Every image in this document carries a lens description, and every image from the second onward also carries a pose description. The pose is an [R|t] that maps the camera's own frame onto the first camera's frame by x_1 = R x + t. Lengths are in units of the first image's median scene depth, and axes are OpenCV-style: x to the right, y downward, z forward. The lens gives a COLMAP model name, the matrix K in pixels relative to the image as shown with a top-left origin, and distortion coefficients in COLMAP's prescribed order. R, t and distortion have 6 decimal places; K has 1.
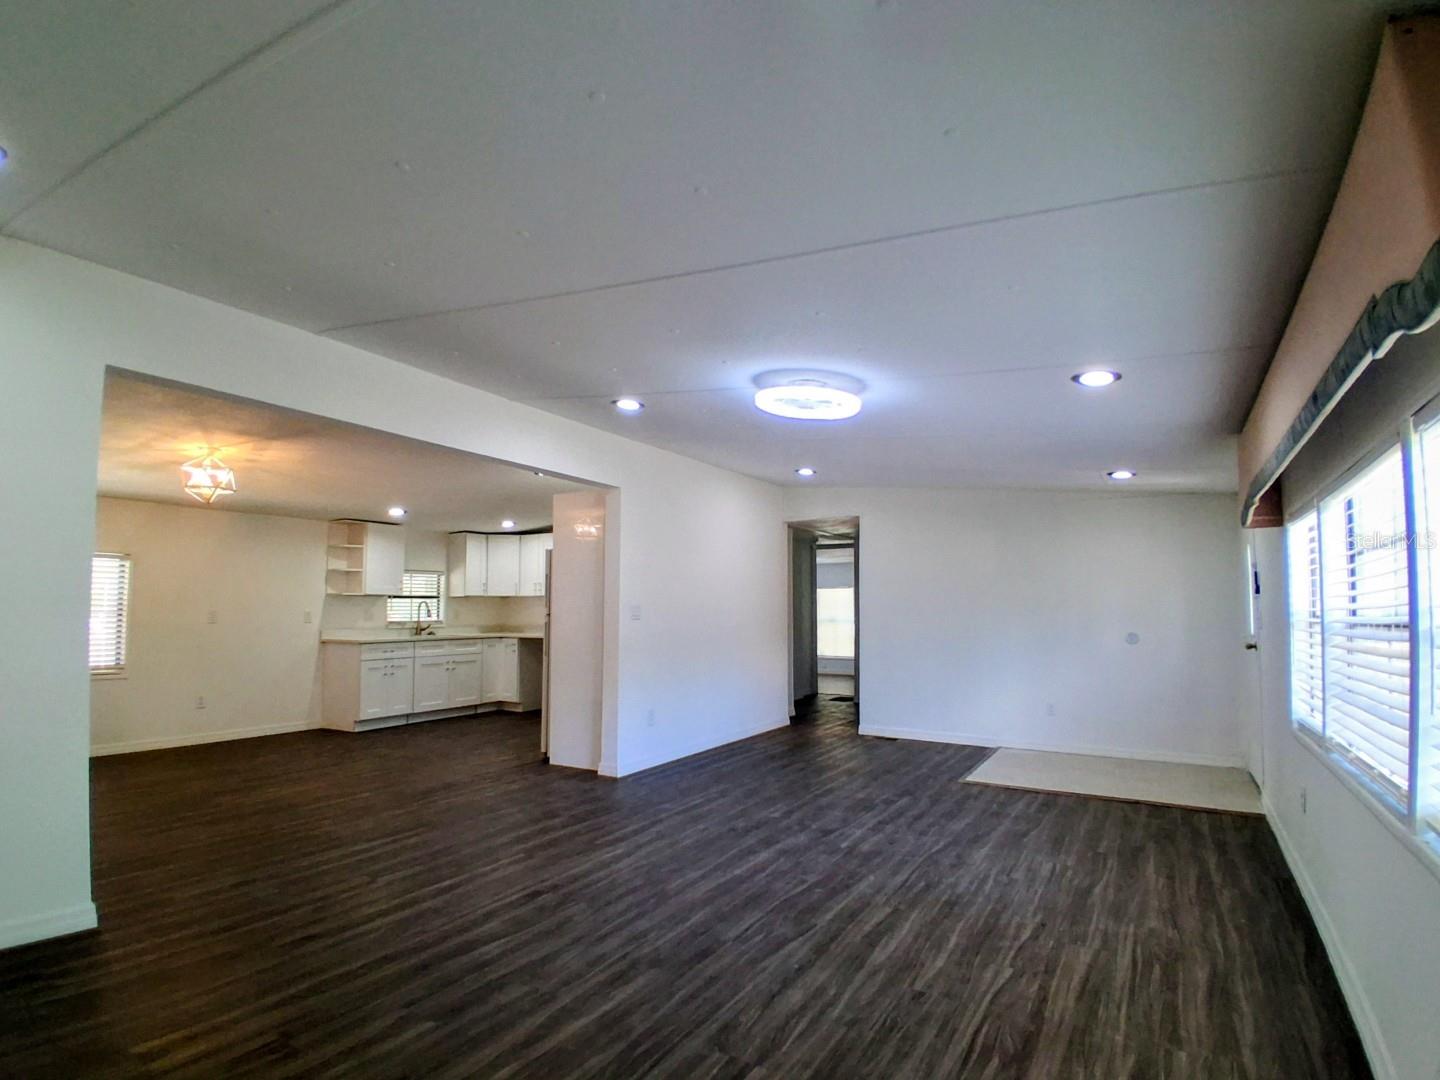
lens RADIAL K [[725.5, 0, 713.7], [0, 725.5, 556.4], [0, 0, 1]] dist [-0.000435, -0.042504]
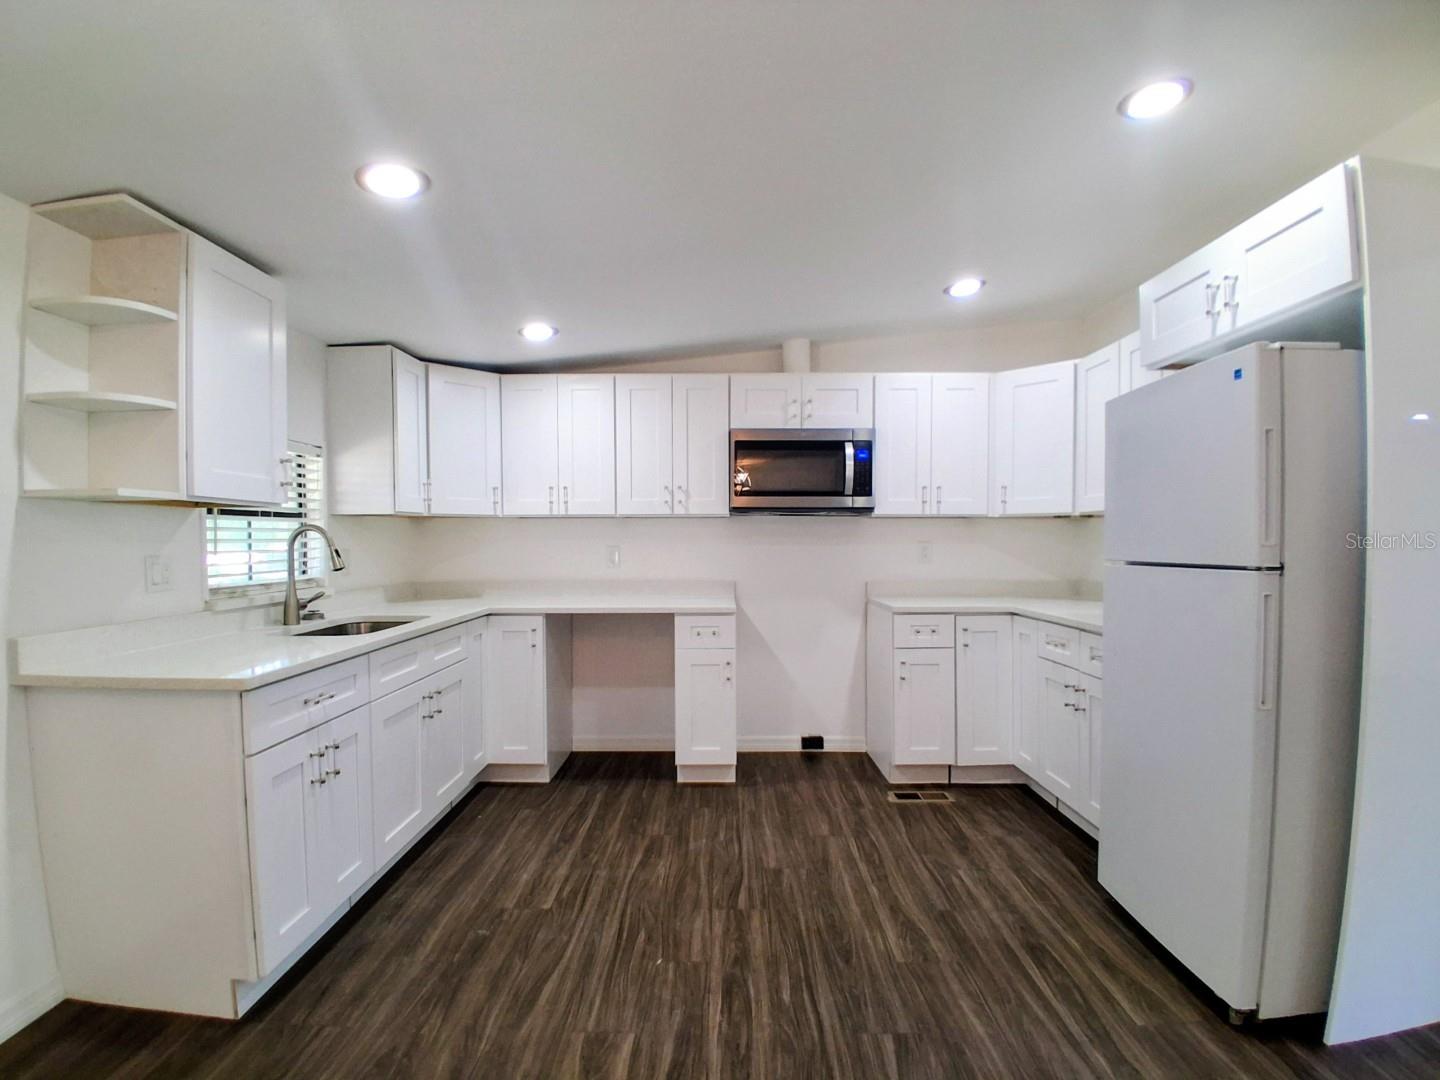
lens RADIAL K [[725.5, 0, 713.7], [0, 725.5, 556.4], [0, 0, 1]] dist [-0.000435, -0.042504]
pose [[0.868403, -0.012401, 0.495704, -0.441632], [-0.032956, 0.996033, 0.082652, 0.045984], [-0.494762, -0.088112, 0.864550, 0.664900]]
